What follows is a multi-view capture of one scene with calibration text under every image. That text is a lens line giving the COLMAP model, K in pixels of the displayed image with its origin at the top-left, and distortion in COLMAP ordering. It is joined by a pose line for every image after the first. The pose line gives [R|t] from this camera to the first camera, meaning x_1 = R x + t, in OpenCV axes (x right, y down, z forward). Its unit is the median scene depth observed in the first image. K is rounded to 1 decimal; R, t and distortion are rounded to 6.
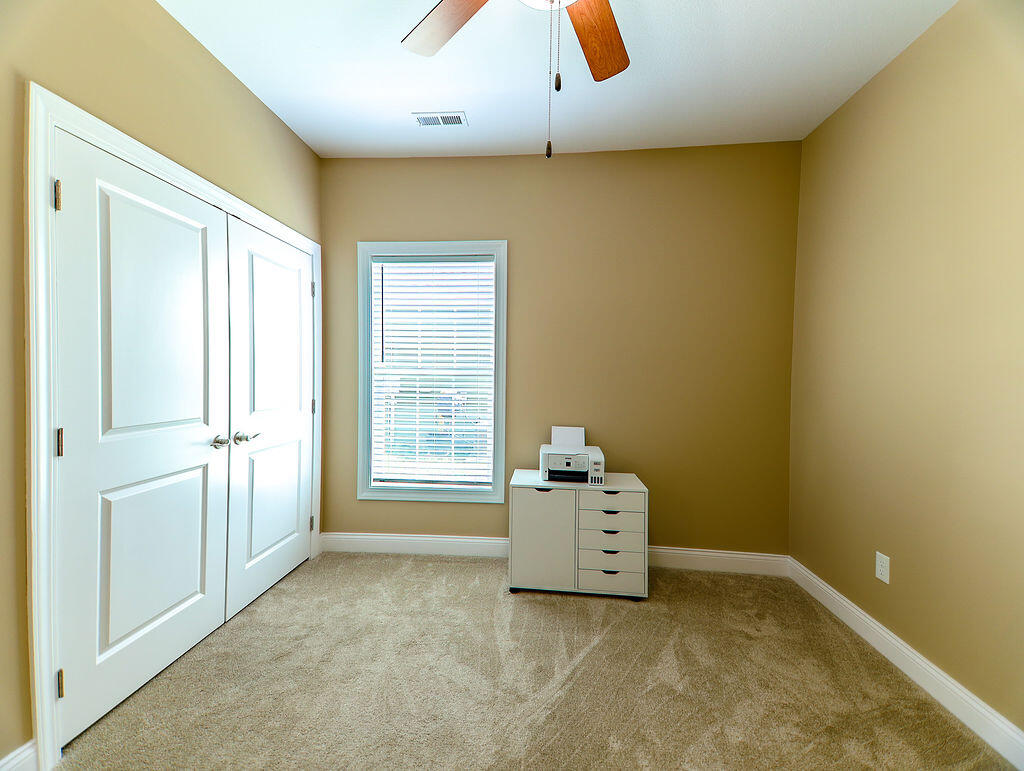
lens RADIAL K [[464.2, 0, 508.4], [0, 464.2, 384.1], [0, 0, 1]] dist [0.151212, -0.000270]
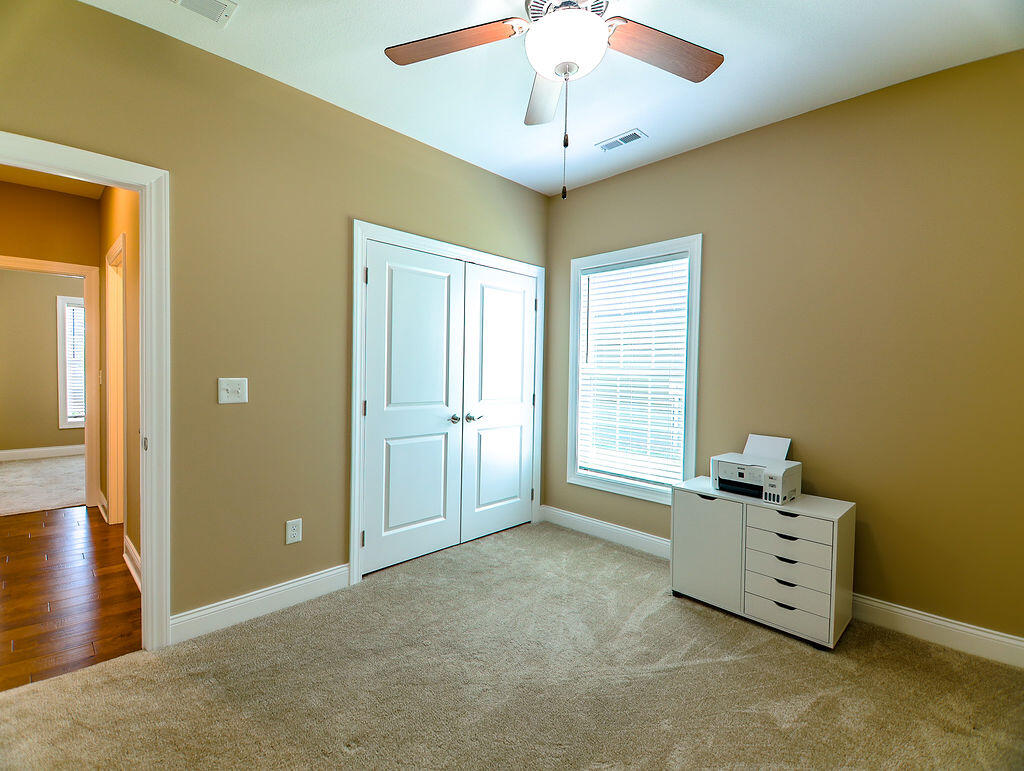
lens RADIAL K [[500.0, 0, 506.6], [0, 500.0, 383.9], [0, 0, 1]] dist [0.132373, -0.000202]
pose [[0.775591, 0.021458, -0.630871, 0.407157], [-0.024912, 0.999684, 0.003375, 0.004418], [0.630744, 0.013098, 0.775880, -0.056710]]
